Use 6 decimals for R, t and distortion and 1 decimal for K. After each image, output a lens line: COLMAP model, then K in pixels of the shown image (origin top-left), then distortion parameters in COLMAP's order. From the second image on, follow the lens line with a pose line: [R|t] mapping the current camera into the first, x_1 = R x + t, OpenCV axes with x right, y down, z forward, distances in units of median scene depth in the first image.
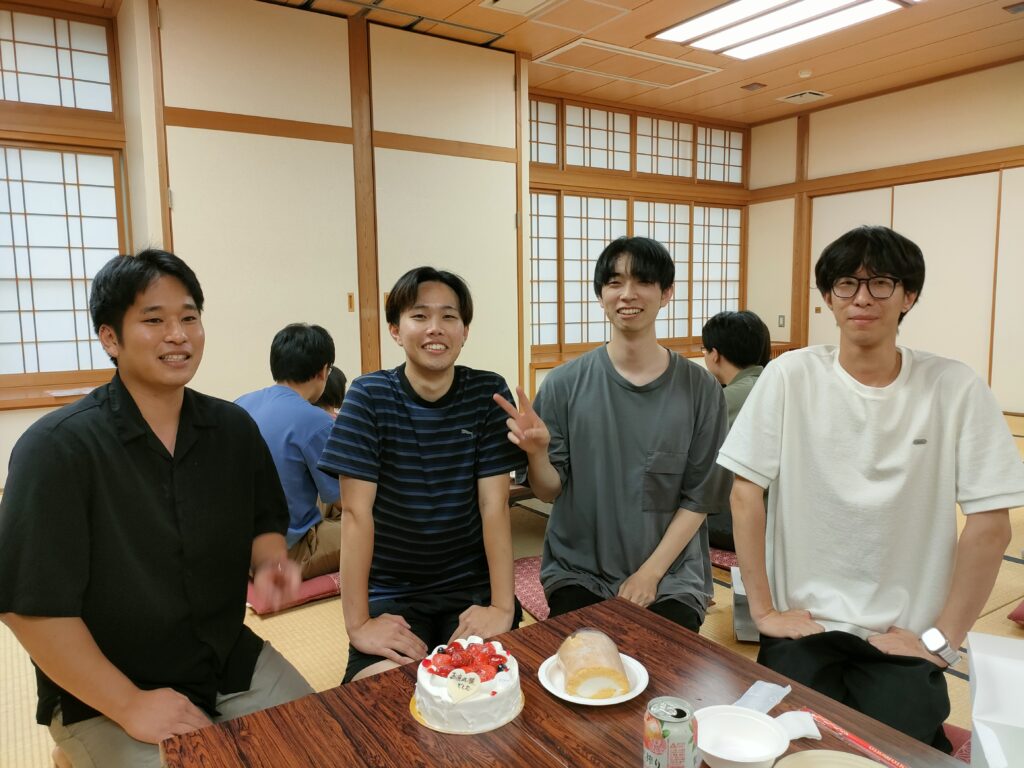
lens RADIAL K [[749.2, 0, 507.6], [0, 749.2, 383.9], [0, 0, 1]] dist [0.055297, -0.051574]
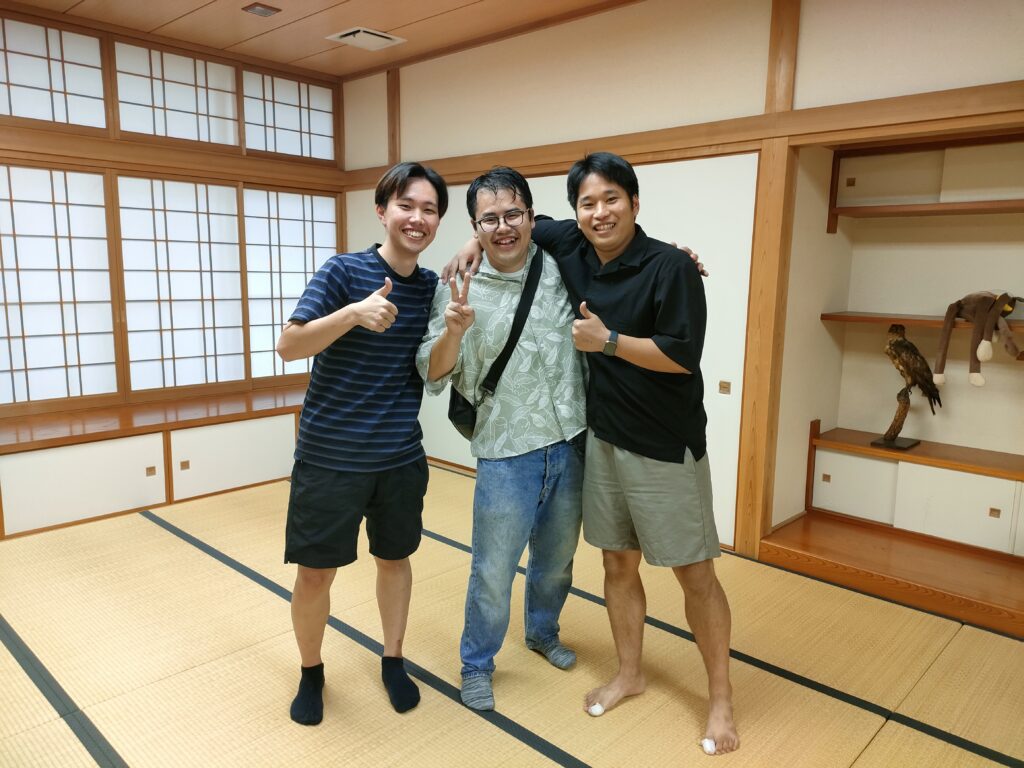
lens RADIAL K [[749.2, 0, 507.6], [0, 749.2, 383.9], [0, 0, 1]] dist [0.055297, -0.051574]
pose [[0.976053, -0.003851, 0.217500, 0.356520], [-0.005567, 0.999074, 0.042672, -0.097846], [-0.217462, -0.042861, 0.975127, 0.295894]]
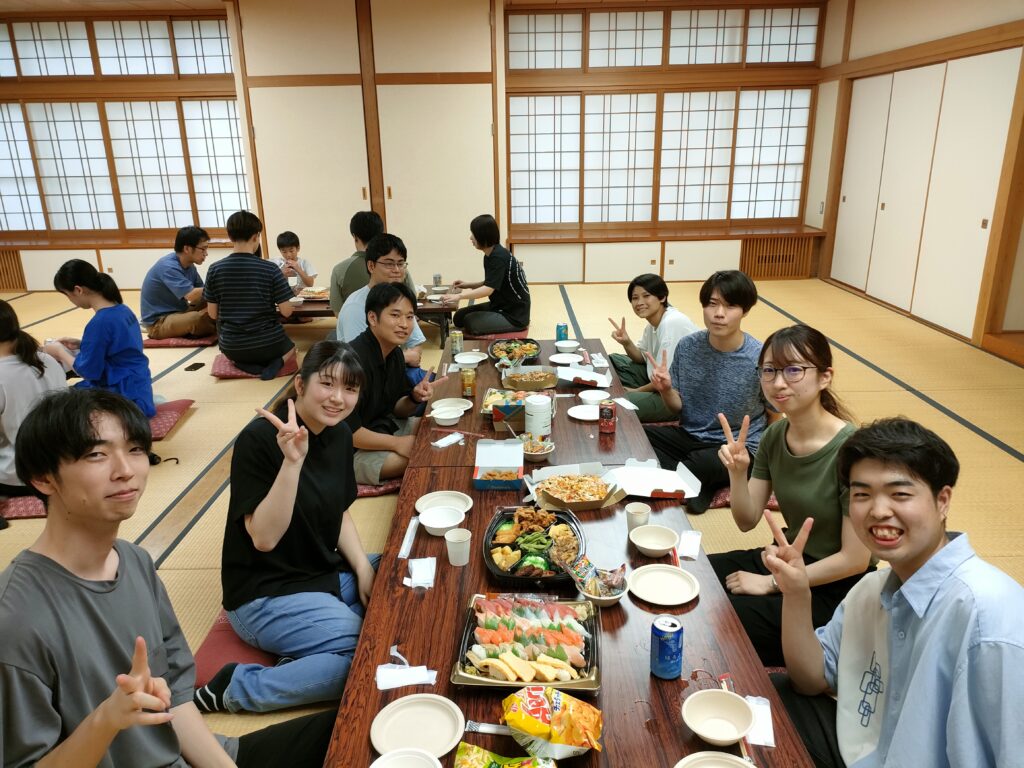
lens RADIAL K [[749.2, 0, 507.6], [0, 749.2, 383.9], [0, 0, 1]] dist [0.055297, -0.051574]
pose [[0.832849, 0.167226, -0.527634, 0.647140], [-0.052695, 0.972894, 0.225167, -0.065240], [0.550986, -0.159726, 0.819086, -0.114800]]
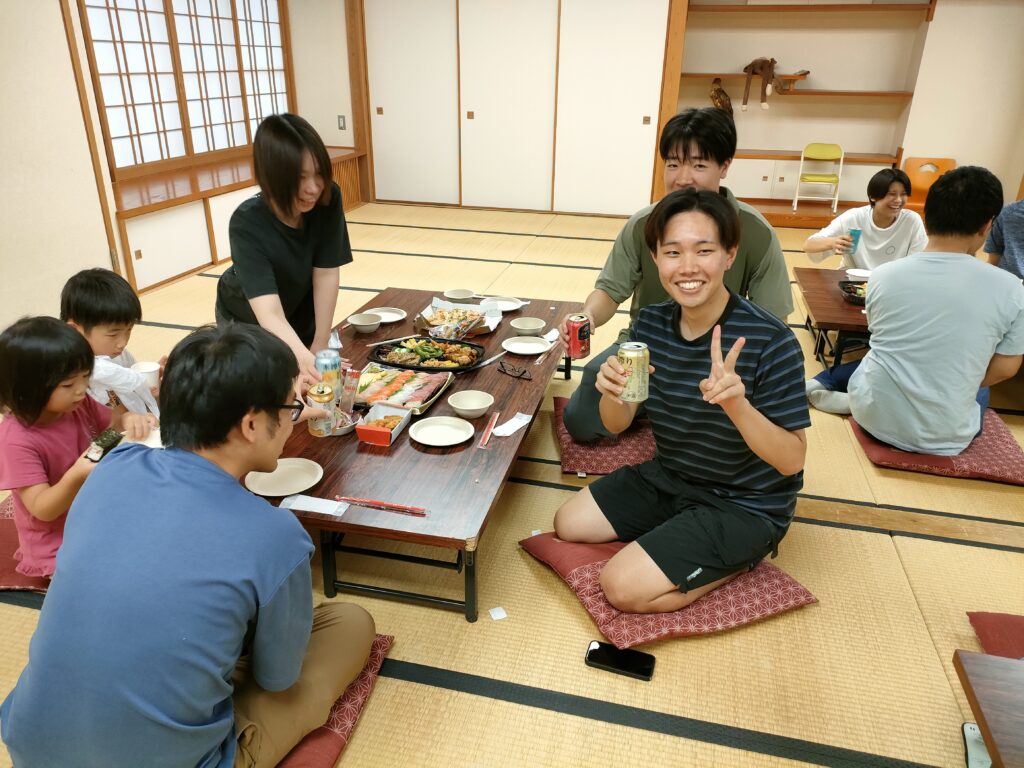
lens RADIAL K [[749.2, 0, 507.6], [0, 749.2, 383.9], [0, 0, 1]] dist [0.055297, -0.051574]
pose [[0.729632, -0.247608, 0.637438, -0.156498], [0.050195, 0.949023, 0.311186, -0.063176], [-0.681995, -0.195055, 0.704866, 0.193761]]
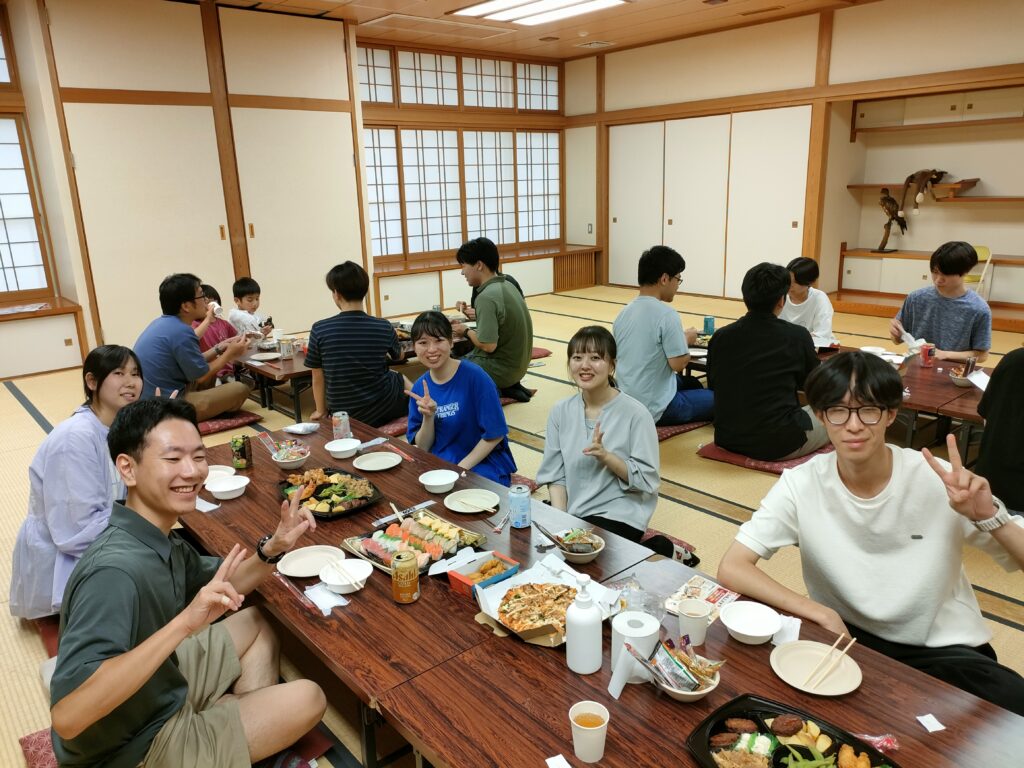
lens RADIAL K [[749.2, 0, 507.6], [0, 749.2, 383.9], [0, 0, 1]] dist [0.055297, -0.051574]
pose [[0.992823, -0.044987, 0.110809, 0.087911], [0.027790, 0.987974, 0.152105, -0.024148], [-0.116319, -0.147934, 0.982133, -0.262008]]
